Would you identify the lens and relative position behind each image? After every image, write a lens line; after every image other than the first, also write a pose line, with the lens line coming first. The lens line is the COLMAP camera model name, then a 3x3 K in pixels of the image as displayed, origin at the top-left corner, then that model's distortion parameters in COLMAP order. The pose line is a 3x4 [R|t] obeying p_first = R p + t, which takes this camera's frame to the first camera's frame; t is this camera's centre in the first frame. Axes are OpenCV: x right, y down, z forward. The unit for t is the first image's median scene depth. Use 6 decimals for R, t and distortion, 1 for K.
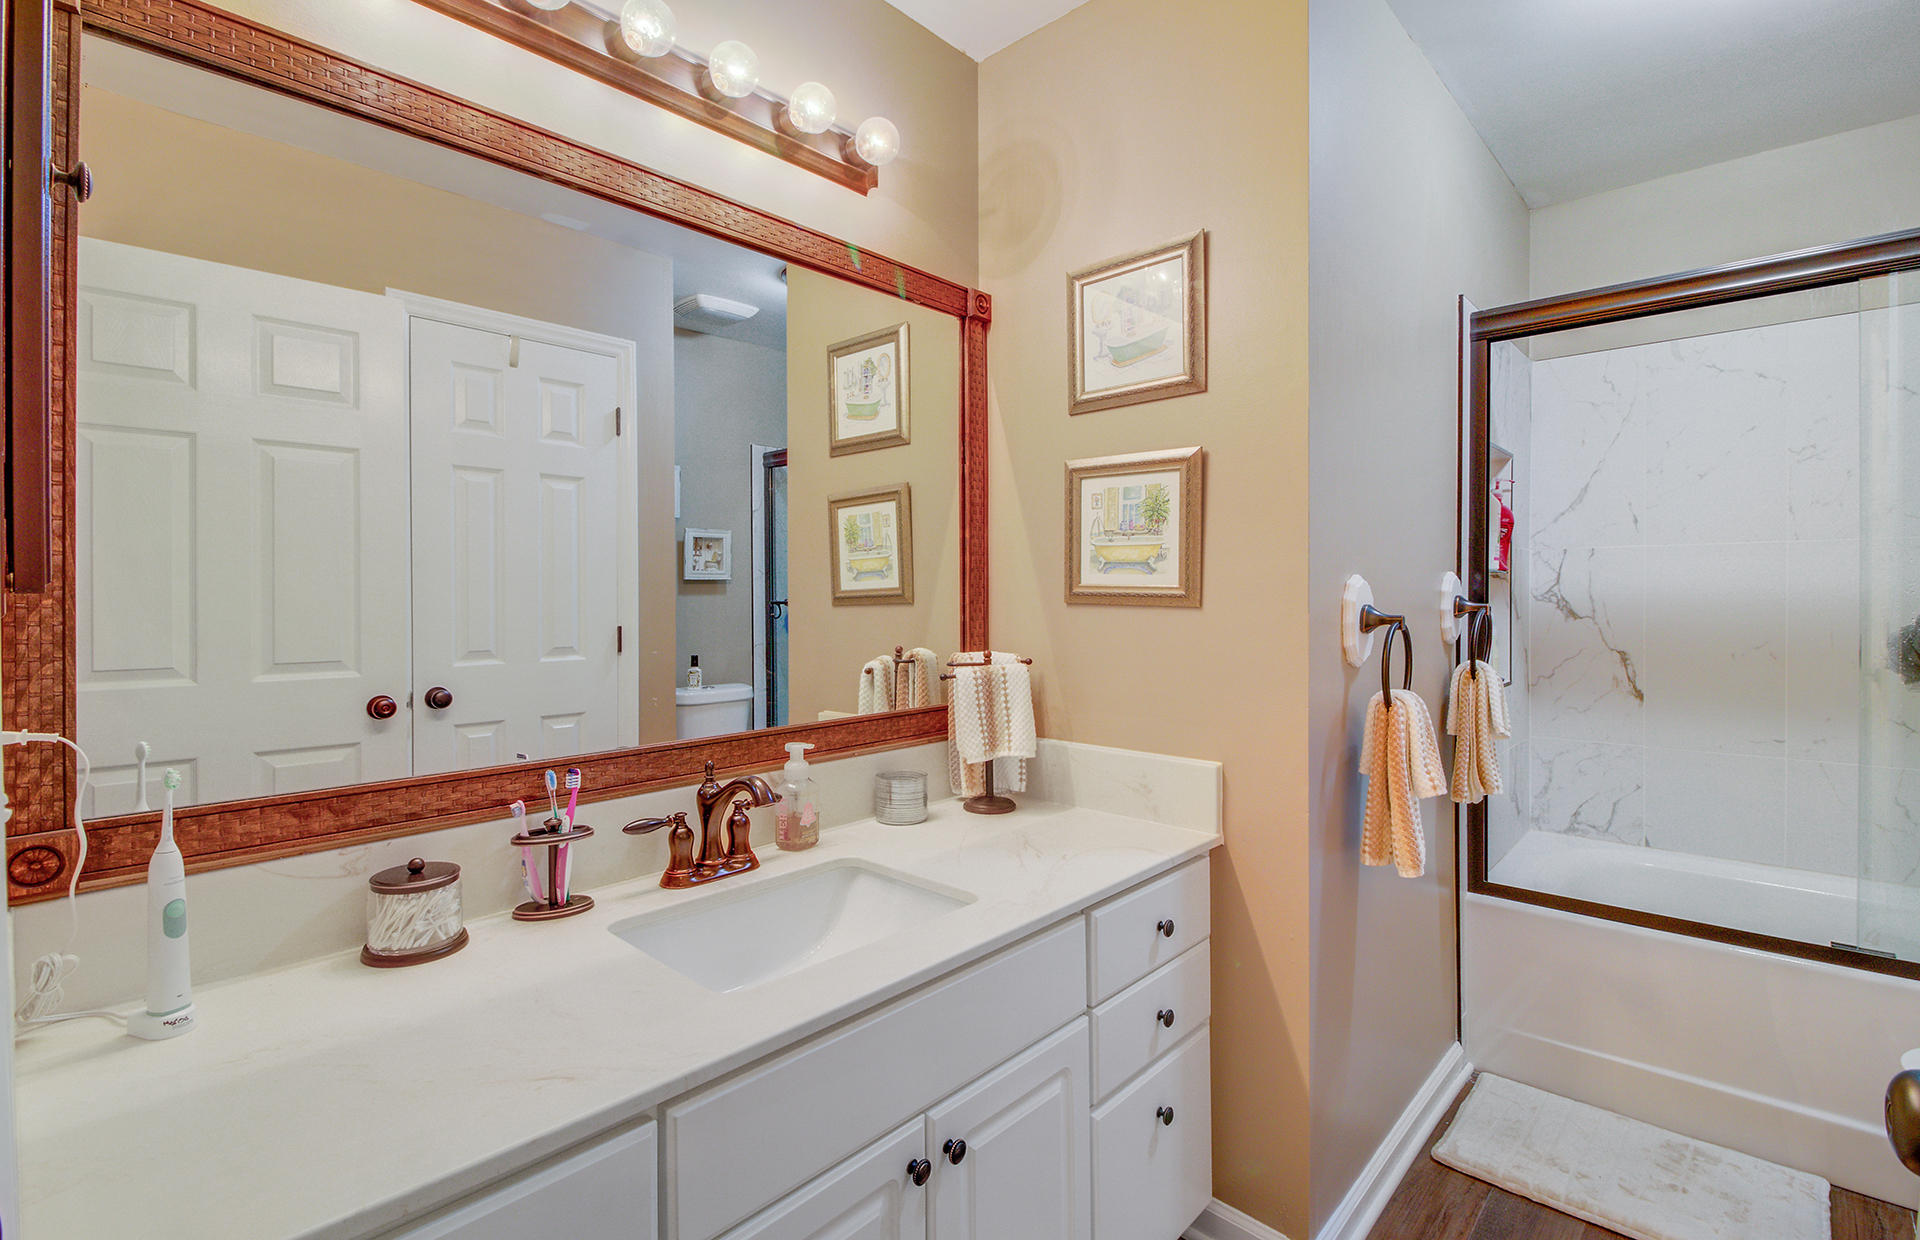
lens RADIAL K [[879.0, 0, 956.6], [0, 879.0, 603.7], [0, 0, 1]] dist [-0.002572, -0.003147]
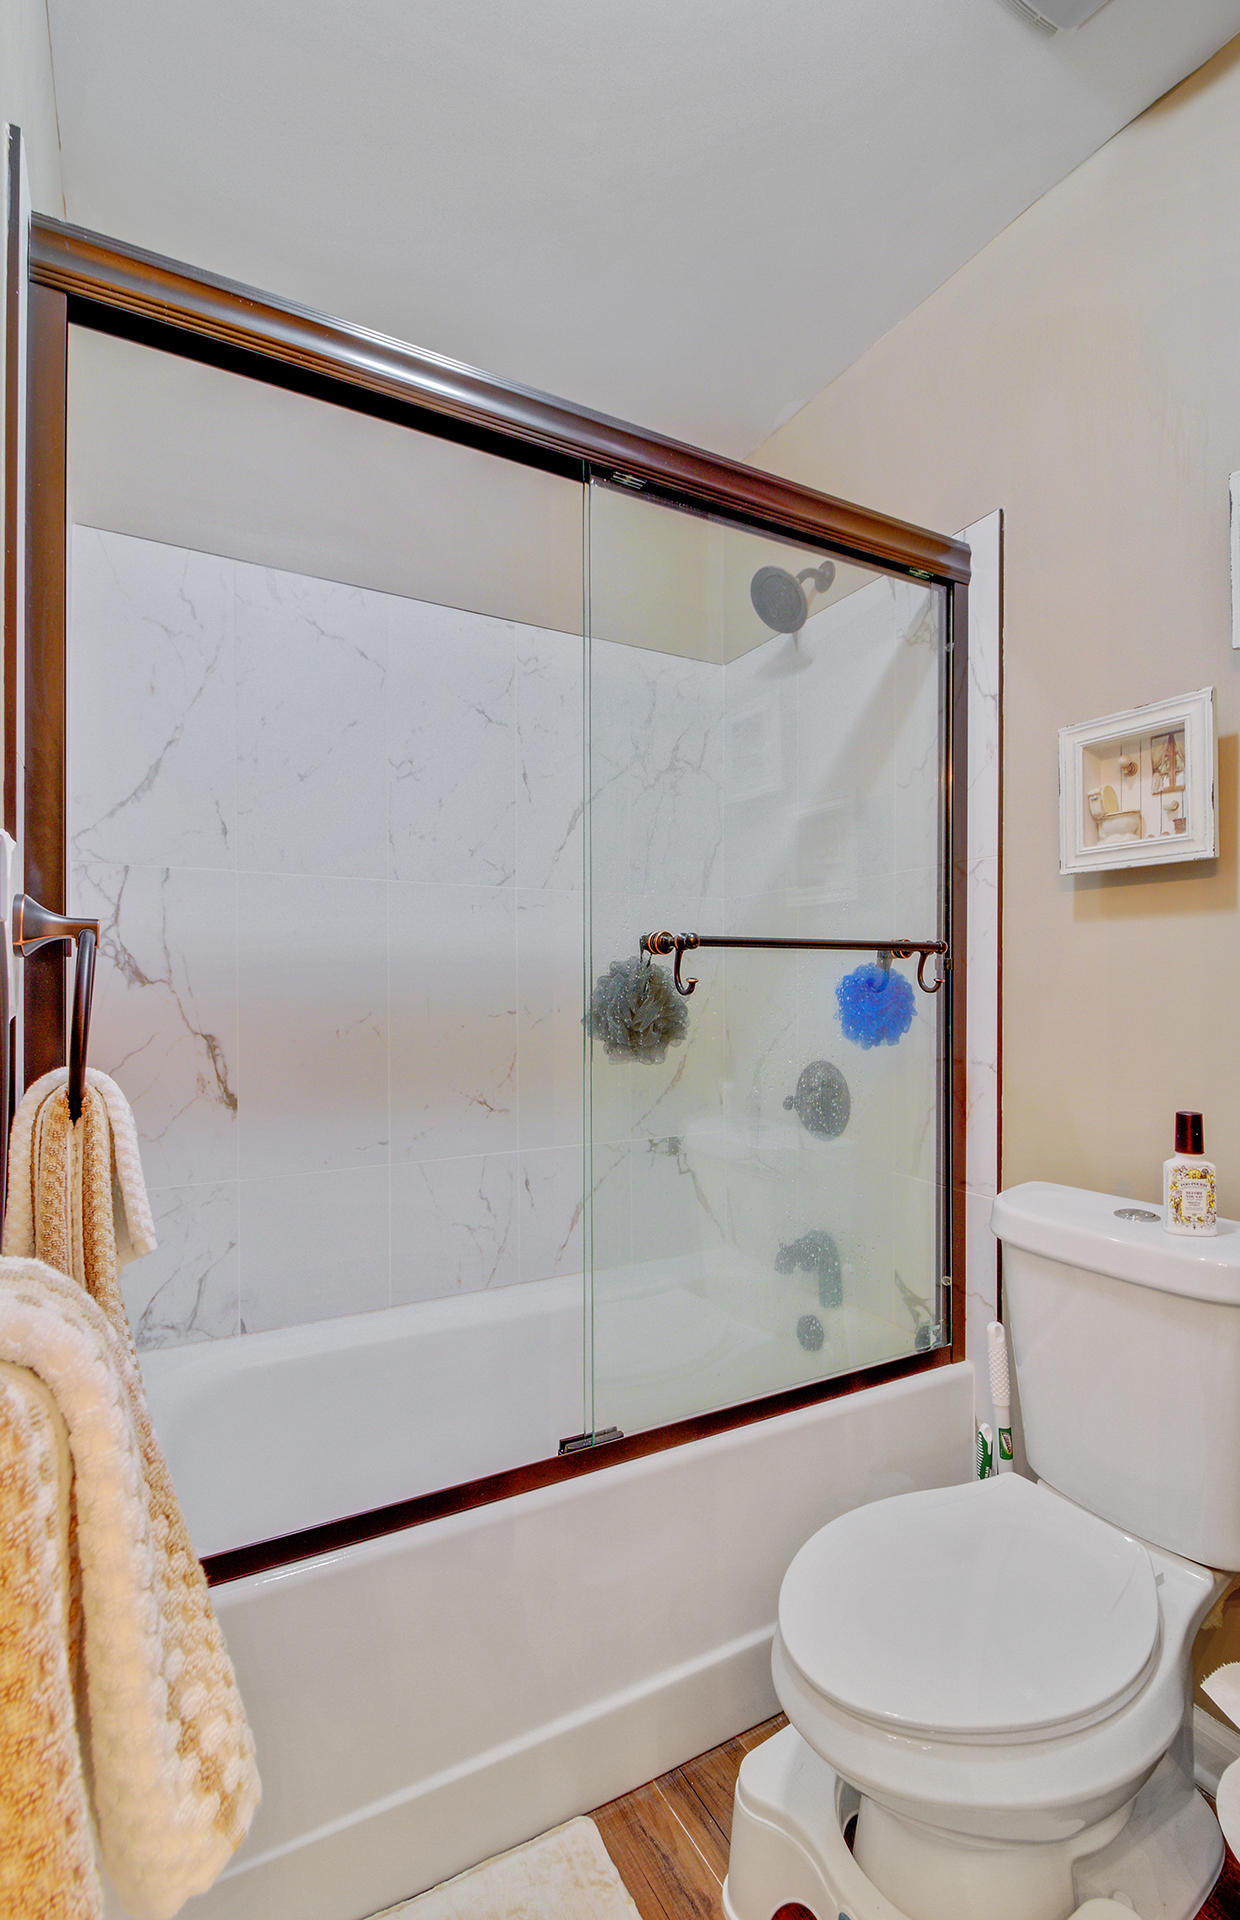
lens RADIAL K [[879.0, 0, 516.0], [0, 879.0, 991.1], [0, 0, 1]] dist [-0.002572, -0.003147]
pose [[0.375018, 0.003407, 0.927011, 0.259036], [0.010851, 0.999909, -0.008064, 0.030557], [-0.926954, 0.013084, 0.374947, 0.563534]]
